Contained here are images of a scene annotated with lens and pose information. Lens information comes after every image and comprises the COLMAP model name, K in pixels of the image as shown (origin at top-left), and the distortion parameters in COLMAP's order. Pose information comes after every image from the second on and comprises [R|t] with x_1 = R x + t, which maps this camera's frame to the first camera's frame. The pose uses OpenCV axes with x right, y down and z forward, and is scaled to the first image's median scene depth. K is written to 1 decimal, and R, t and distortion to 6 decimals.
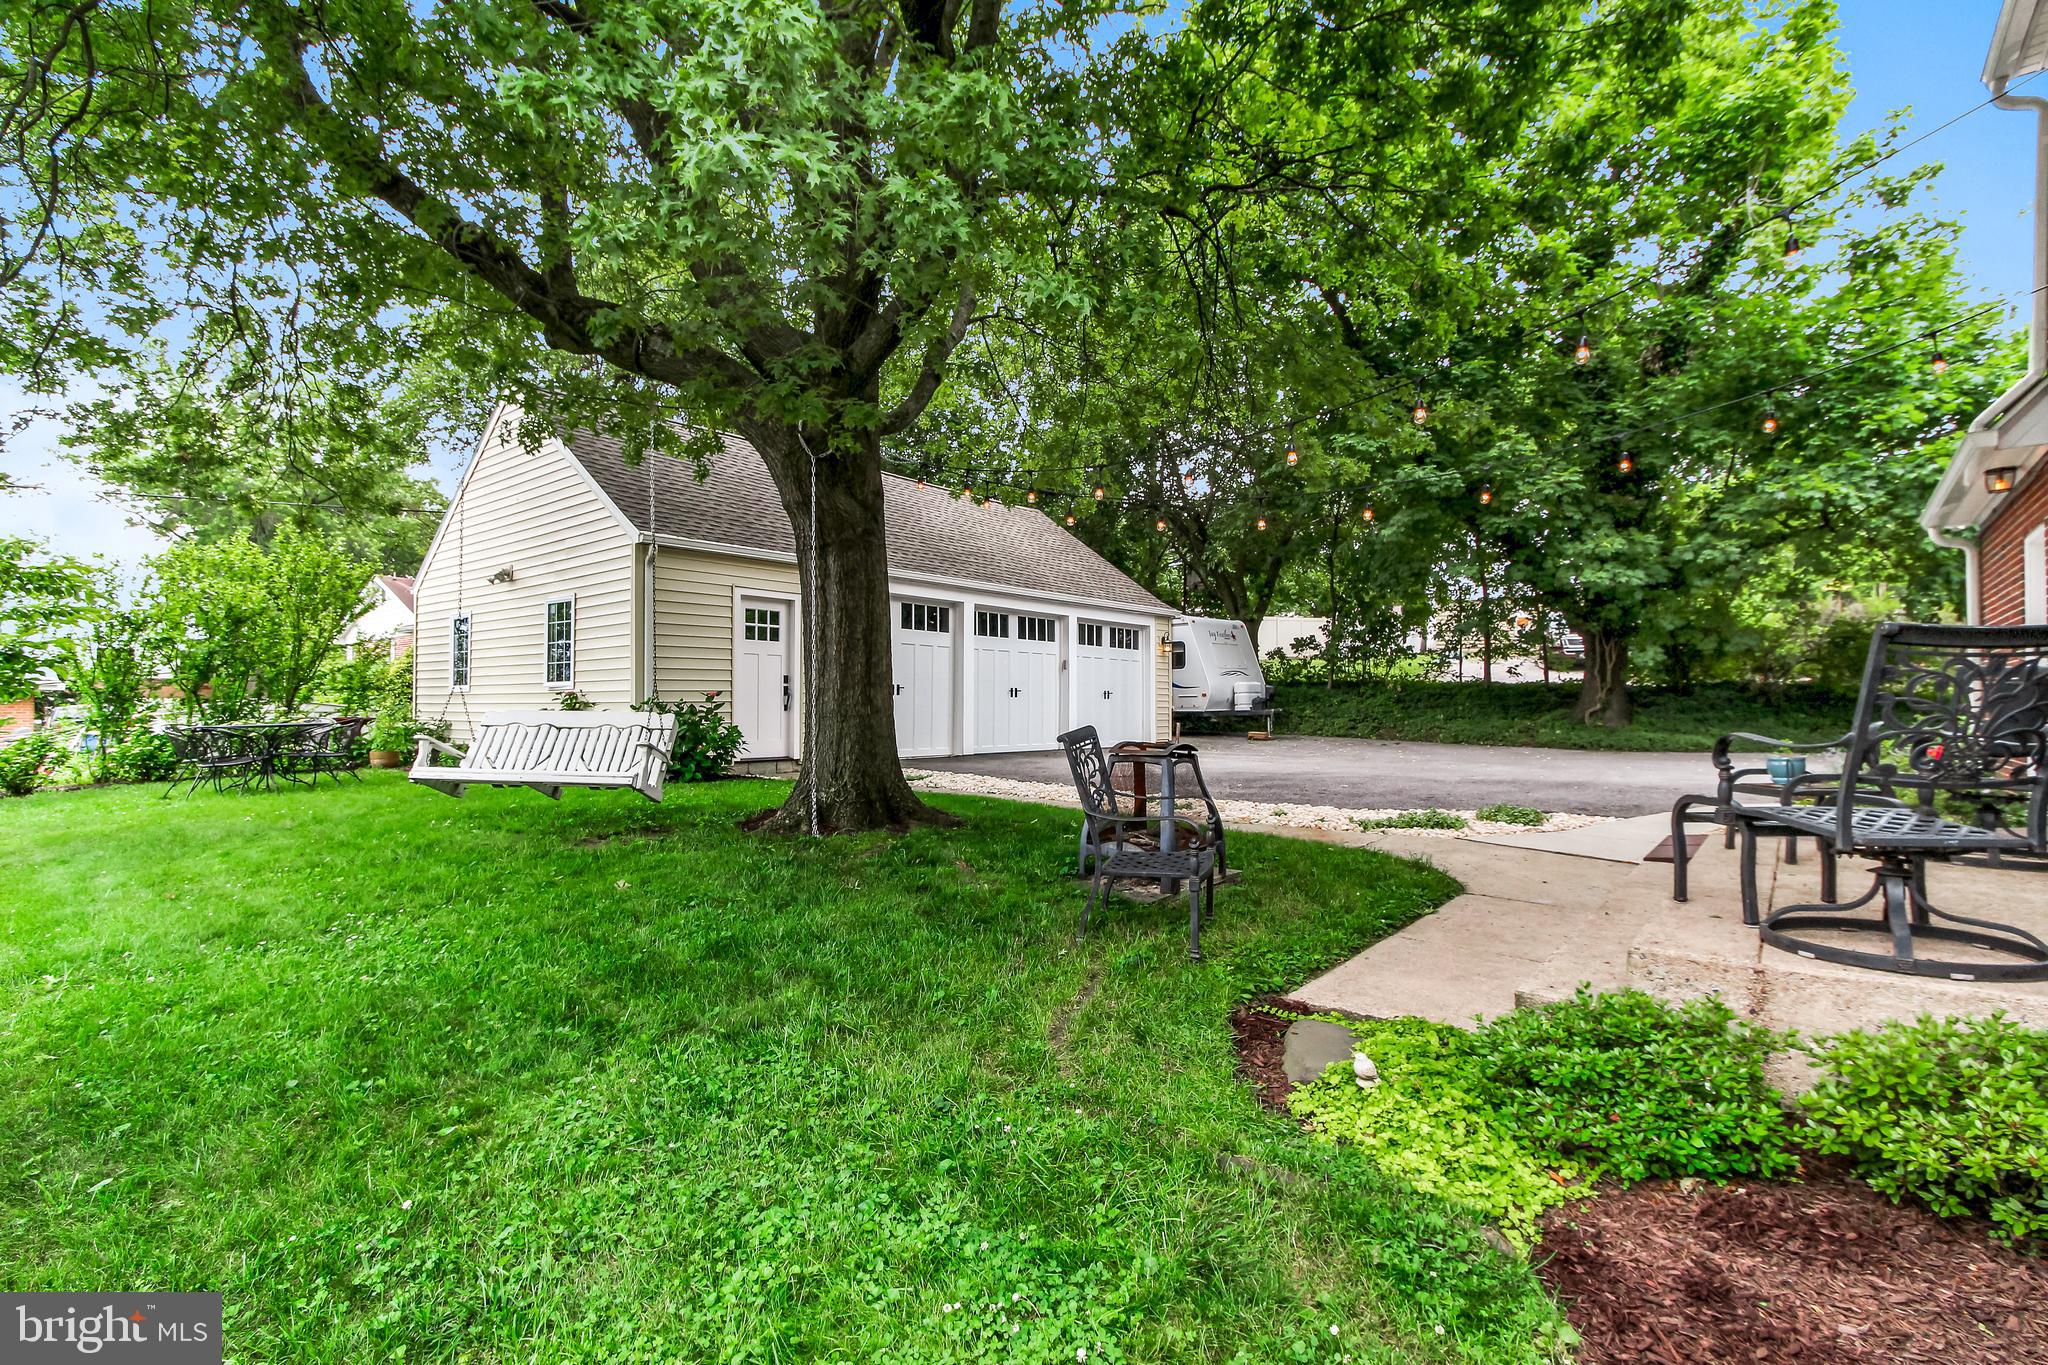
lens RADIAL K [[887.2, 0, 1024.5], [0, 887.2, 668.8], [0, 0, 1]] dist [-0.014856, 0.010579]
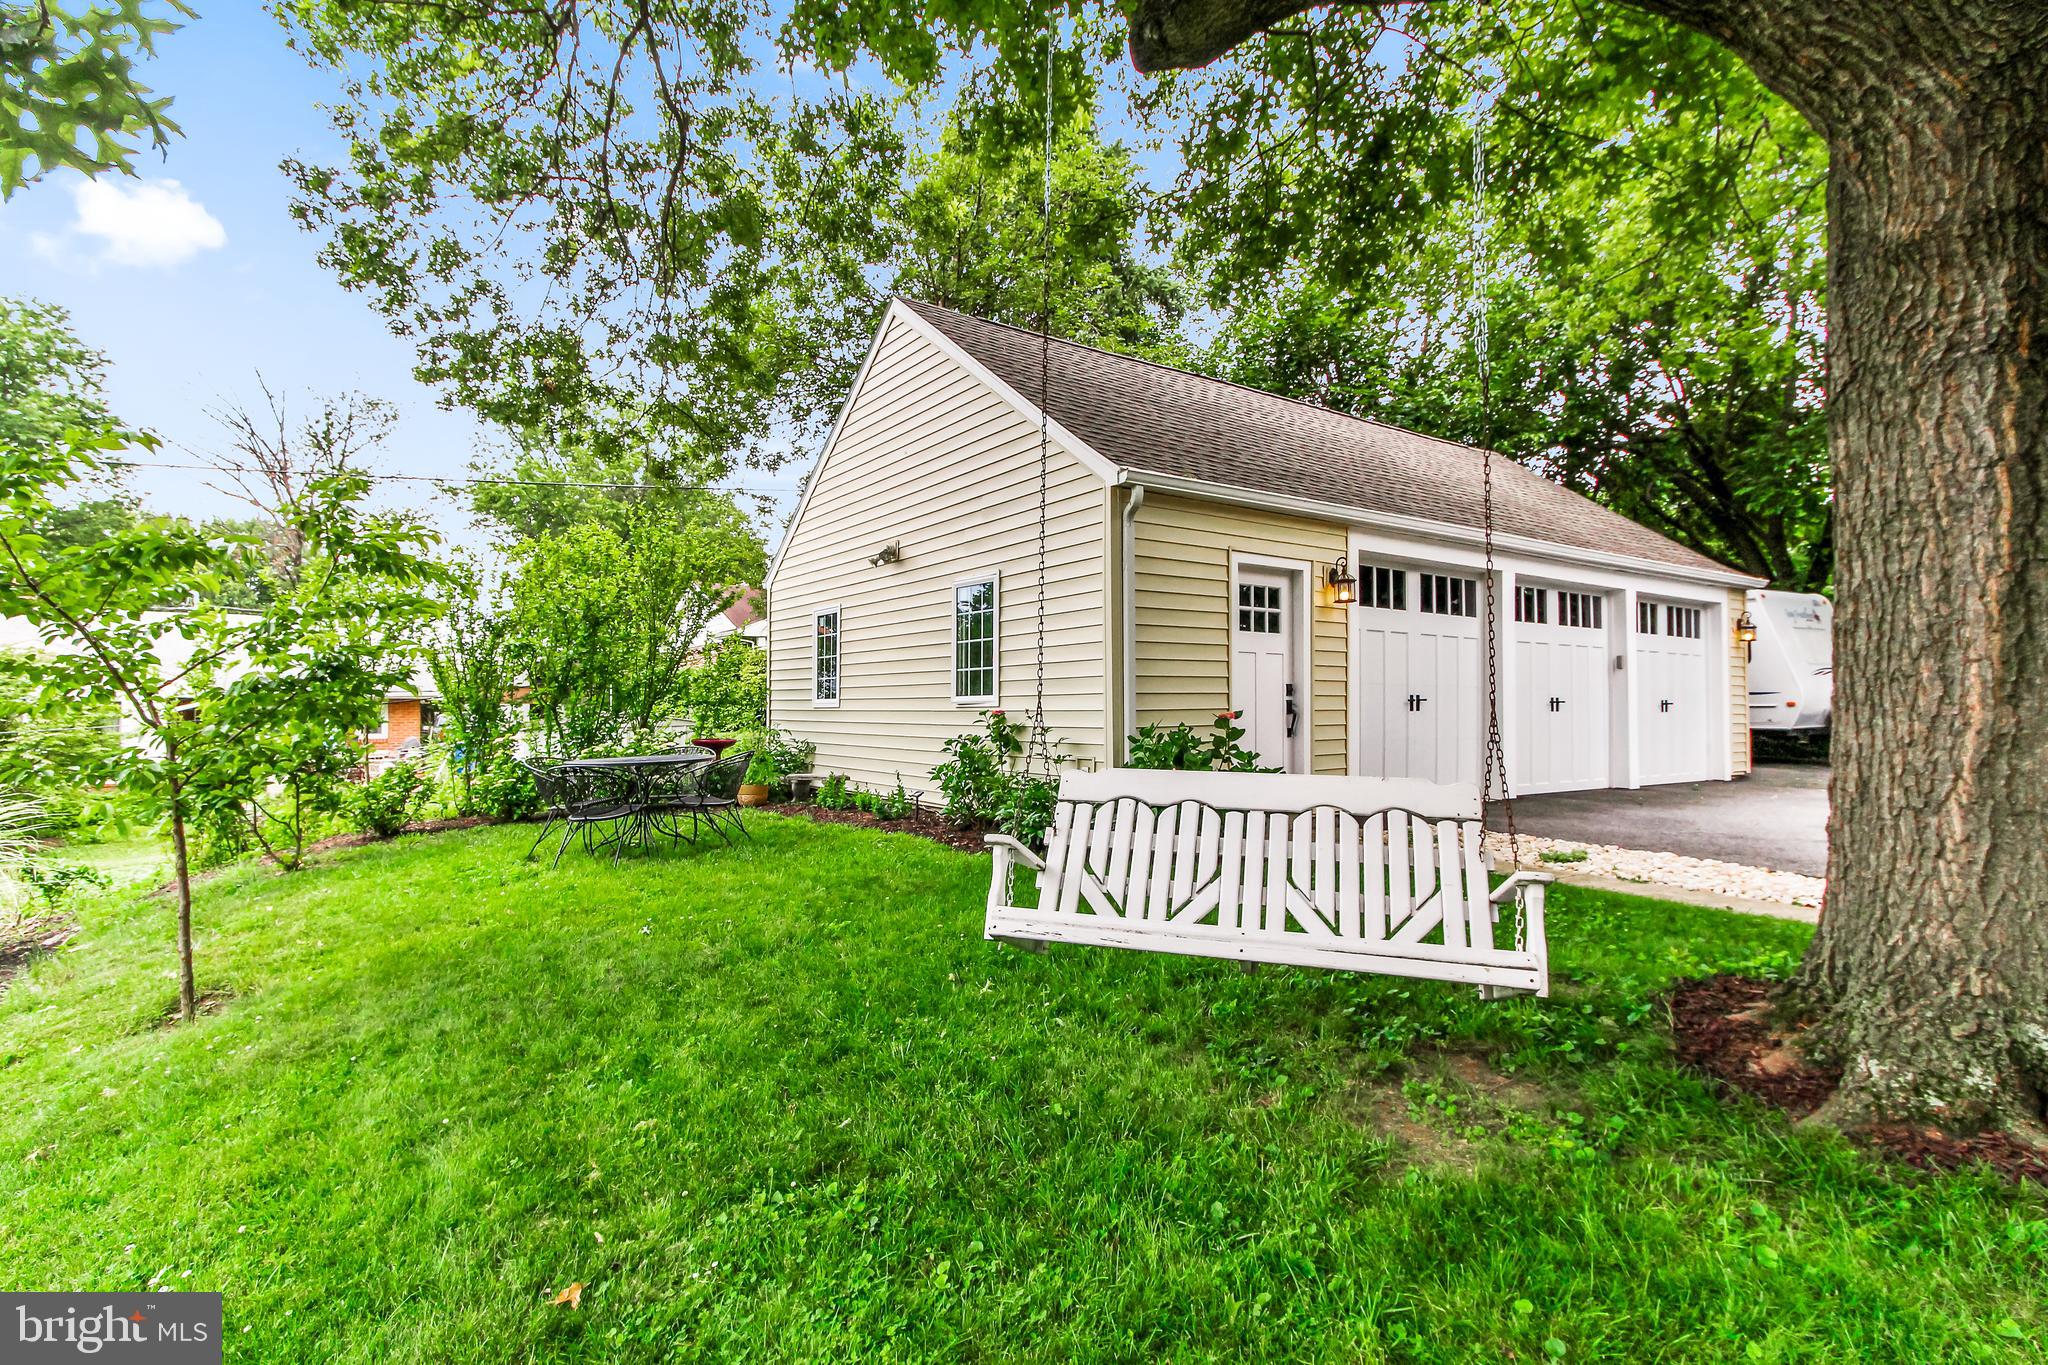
lens RADIAL K [[944.0, 0, 1028.0], [0, 944.0, 667.4], [0, 0, 1]] dist [-0.000912, 0.000307]
pose [[0.961521, -0.012788, -0.274433, -0.241936], [0.012187, 0.999918, -0.003897, -0.004183], [0.274460, 0.000402, 0.961598, 0.243001]]
